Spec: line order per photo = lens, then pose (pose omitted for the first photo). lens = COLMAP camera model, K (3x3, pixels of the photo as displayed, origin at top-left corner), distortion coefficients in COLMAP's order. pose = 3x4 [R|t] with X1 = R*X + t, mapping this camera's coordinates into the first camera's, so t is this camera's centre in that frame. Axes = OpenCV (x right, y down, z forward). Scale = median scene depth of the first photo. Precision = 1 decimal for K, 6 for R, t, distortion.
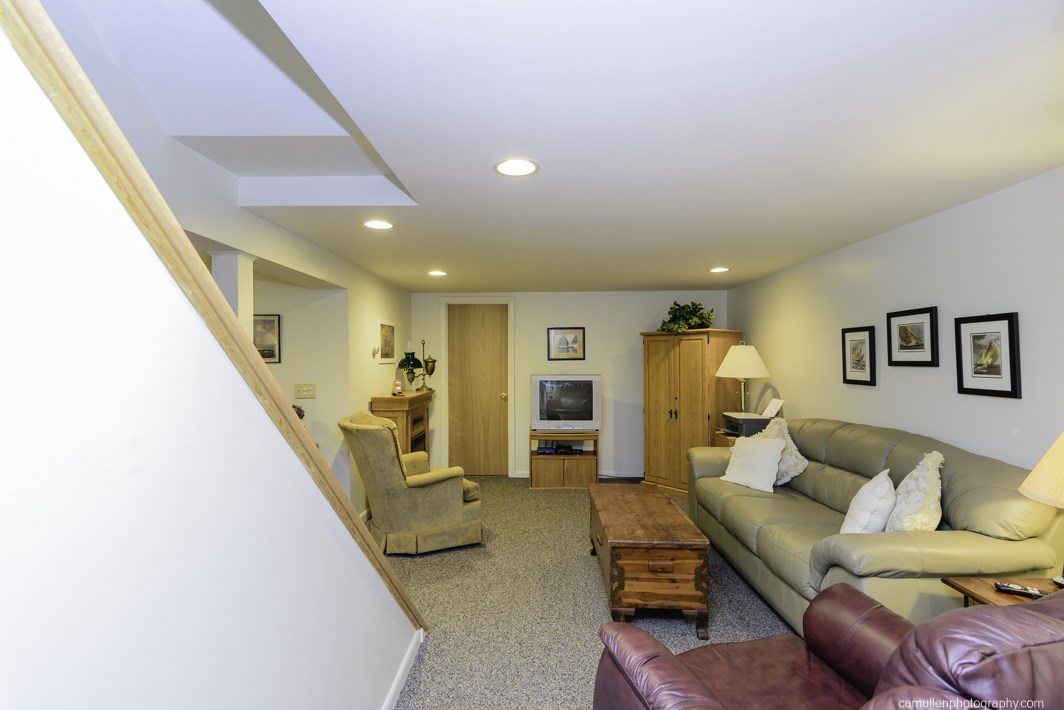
lens RADIAL K [[509.9, 0, 530.2], [0, 509.9, 353.9], [0, 0, 1]] dist [0.009293, -0.000177]
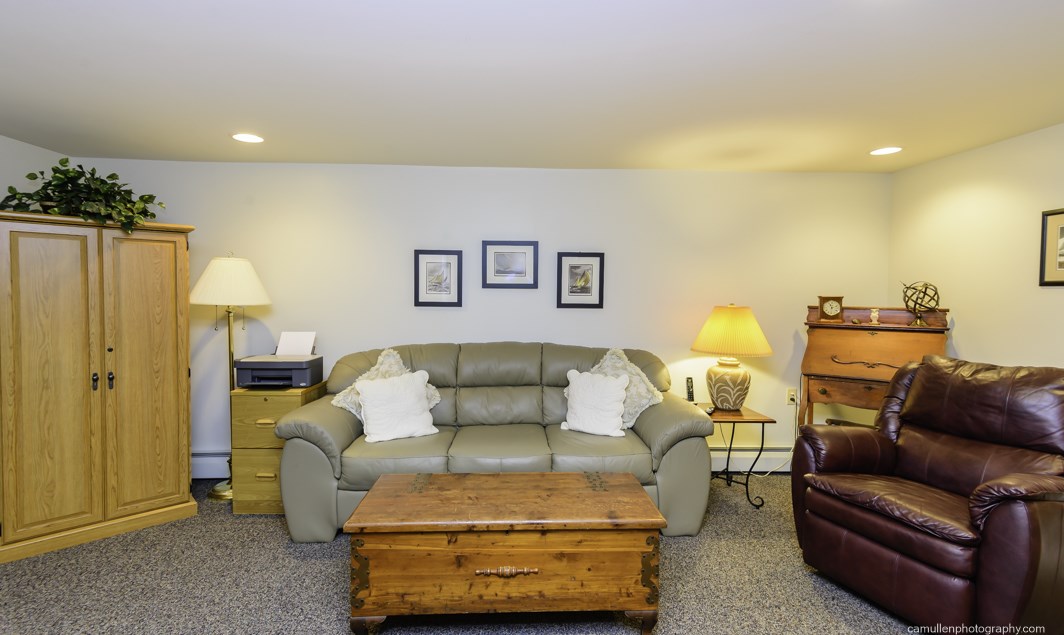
lens RADIAL K [[509.3, 0, 531.3], [0, 509.3, 315.5], [0, 0, 1]] dist [0.004858, 0.000459]
pose [[-0.084873, -0.035767, 0.995750, -0.501492], [-0.017733, 0.999251, 0.034381, 0.051622], [-0.996234, -0.014740, -0.085444, 1.170877]]
